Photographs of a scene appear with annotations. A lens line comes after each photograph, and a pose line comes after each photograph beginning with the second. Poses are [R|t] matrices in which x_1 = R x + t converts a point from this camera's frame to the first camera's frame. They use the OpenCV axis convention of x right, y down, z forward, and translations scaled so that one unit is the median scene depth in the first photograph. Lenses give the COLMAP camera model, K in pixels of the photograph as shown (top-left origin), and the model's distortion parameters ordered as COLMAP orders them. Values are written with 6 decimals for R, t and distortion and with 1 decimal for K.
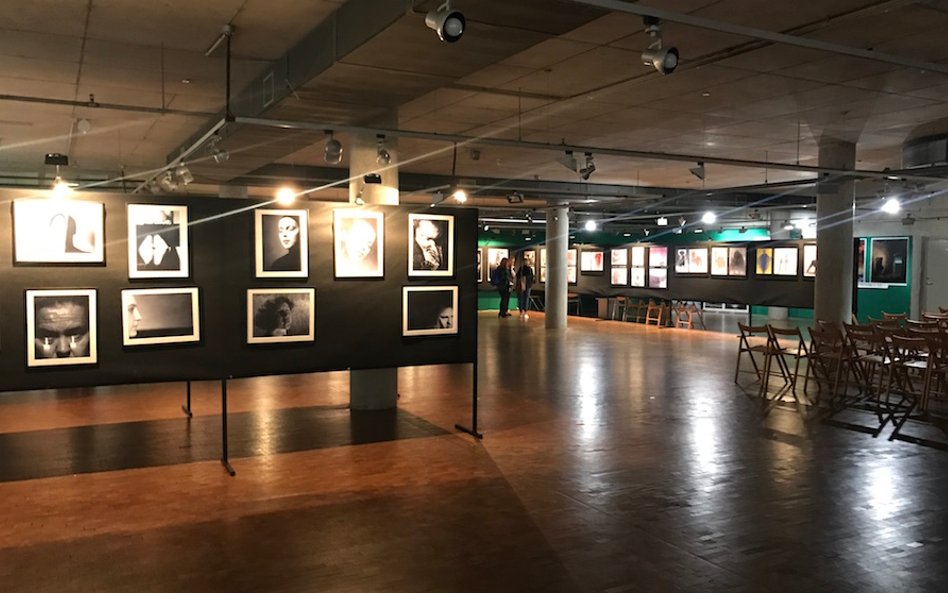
lens RADIAL K [[789.7, 0, 473.9], [0, 789.7, 296.6], [0, 0, 1]] dist [0.005350, 0.015532]
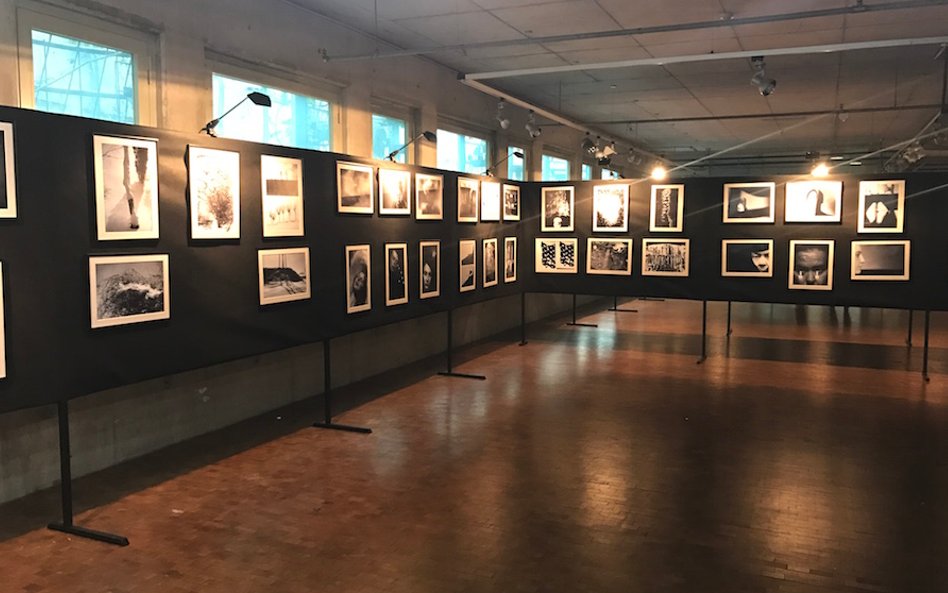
lens RADIAL K [[789.7, 0, 473.6], [0, 789.7, 294.6], [0, 0, 1]] dist [0.005350, 0.015532]
pose [[0.615620, 0.067560, -0.785142, 0.268988], [-0.032336, 0.997645, 0.060492, 0.023912], [0.787379, -0.011852, 0.616355, -0.433324]]
